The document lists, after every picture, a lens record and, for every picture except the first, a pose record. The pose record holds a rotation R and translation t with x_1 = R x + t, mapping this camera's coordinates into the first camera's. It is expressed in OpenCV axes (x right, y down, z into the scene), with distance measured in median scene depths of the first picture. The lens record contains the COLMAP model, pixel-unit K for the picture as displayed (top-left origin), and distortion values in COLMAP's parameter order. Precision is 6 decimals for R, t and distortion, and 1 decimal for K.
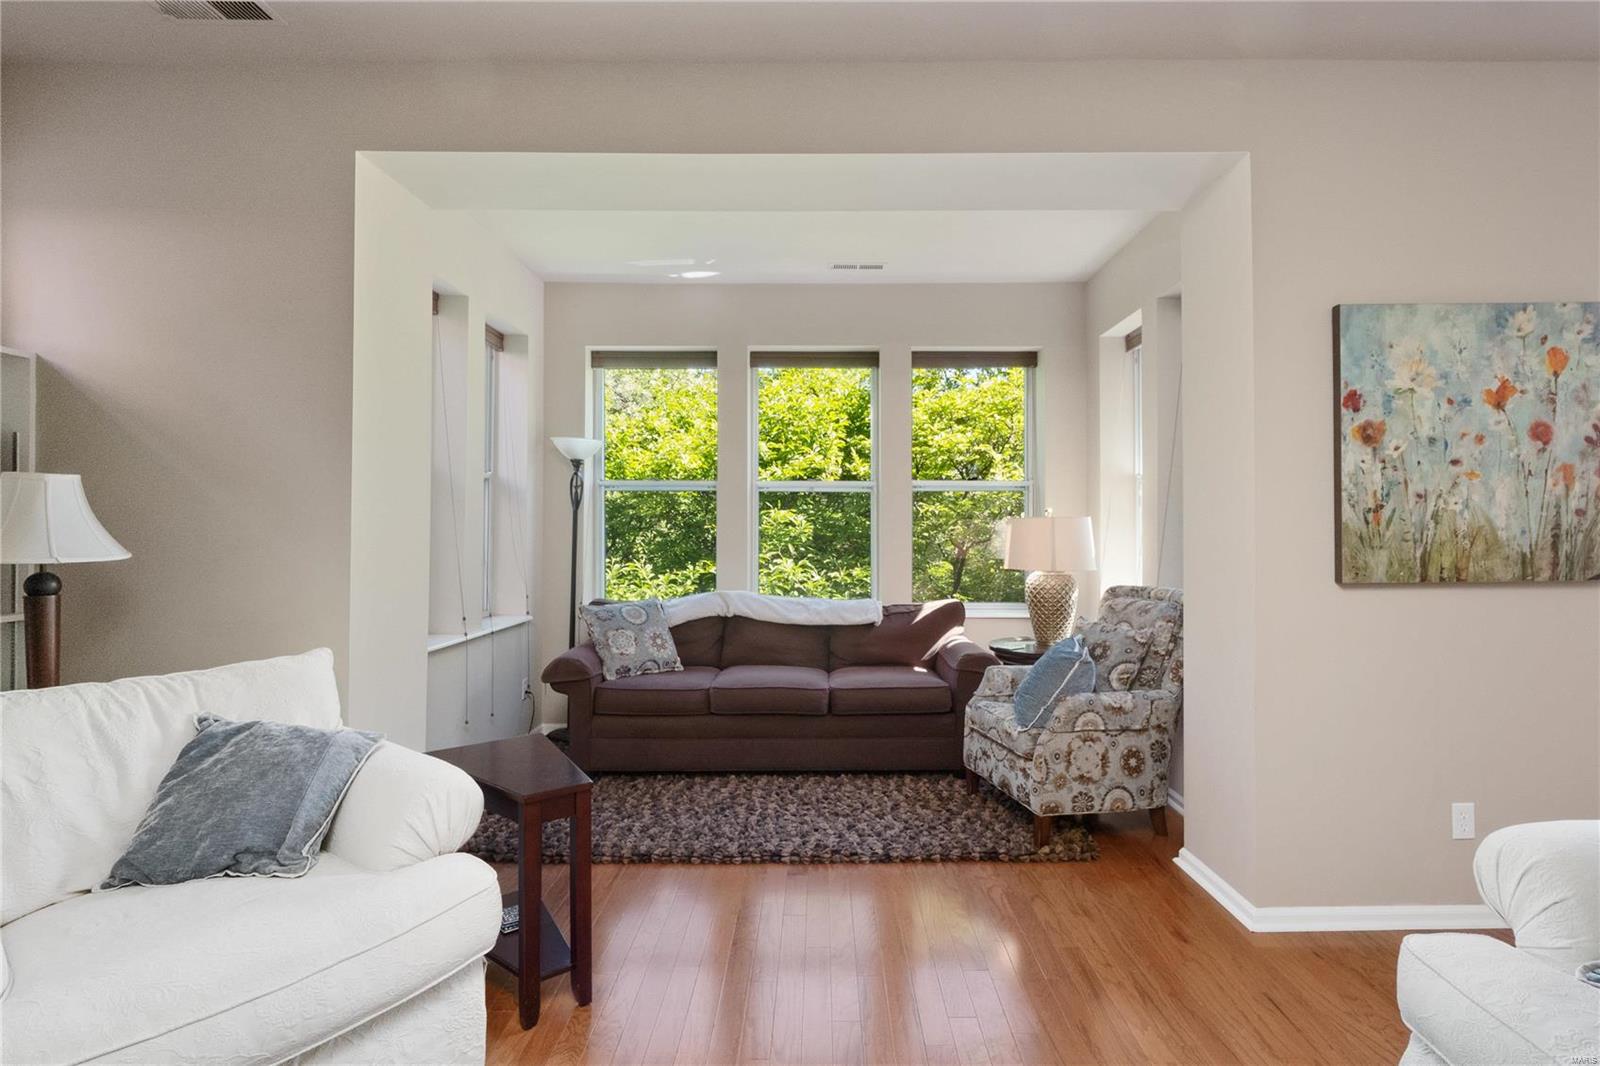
lens RADIAL K [[795.6, 0, 800.7], [0, 795.6, 520.9], [0, 0, 1]] dist [0.005268, 0.000422]
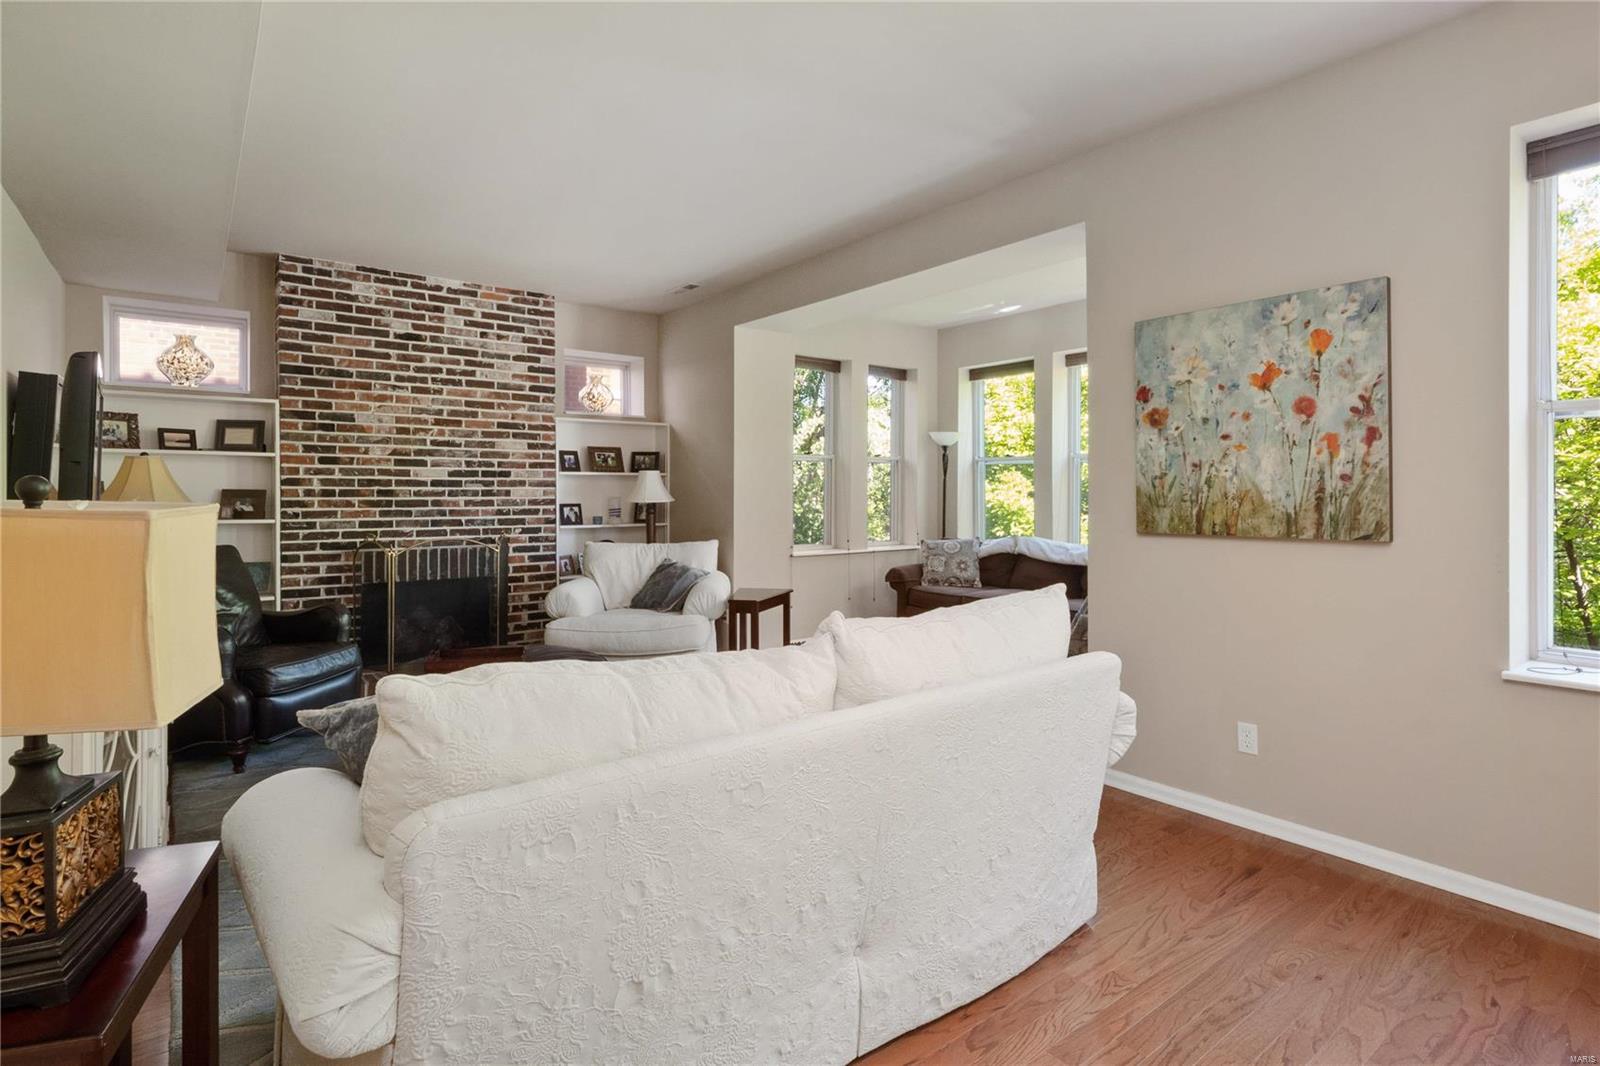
lens RADIAL K [[795.6, 0, 825.8], [0, 795.6, 498.7], [0, 0, 1]] dist [0.005268, 0.000422]
pose [[0.624621, 0.010557, -0.780856, 1.385251], [0.004008, 0.999852, 0.016725, -0.002497], [0.780918, -0.013577, 0.624487, -0.231026]]
